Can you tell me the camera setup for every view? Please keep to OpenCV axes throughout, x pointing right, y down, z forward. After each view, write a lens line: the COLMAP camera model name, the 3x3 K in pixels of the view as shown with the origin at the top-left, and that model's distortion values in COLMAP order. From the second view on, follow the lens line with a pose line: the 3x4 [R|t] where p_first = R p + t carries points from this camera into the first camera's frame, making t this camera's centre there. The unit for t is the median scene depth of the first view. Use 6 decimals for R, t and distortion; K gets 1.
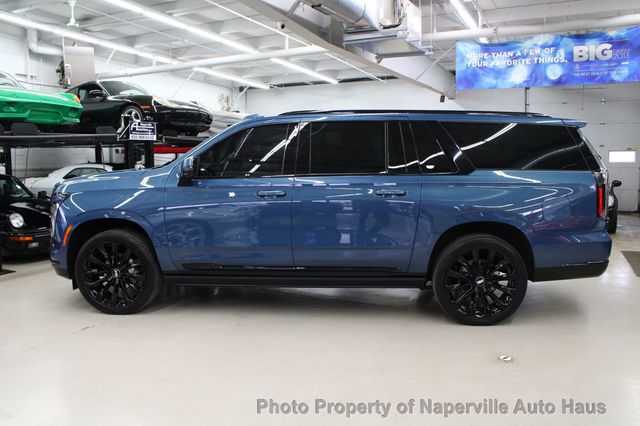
lens RADIAL K [[534.8, 0, 323.5], [0, 534.8, 213.4], [0, 0, 1]] dist [-0.108564, 0.057388]
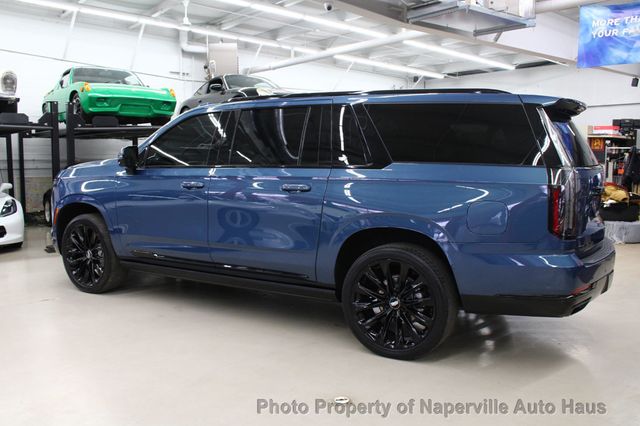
lens RADIAL K [[561.8, 0, 318.2], [0, 561.8, 214.9], [0, 0, 1]] dist [-0.116628, 0.070440]
pose [[0.904220, 0.055862, -0.423398, 0.254103], [-0.053965, 0.998407, 0.016479, -0.005193], [0.423644, 0.007948, 0.905794, 0.090029]]
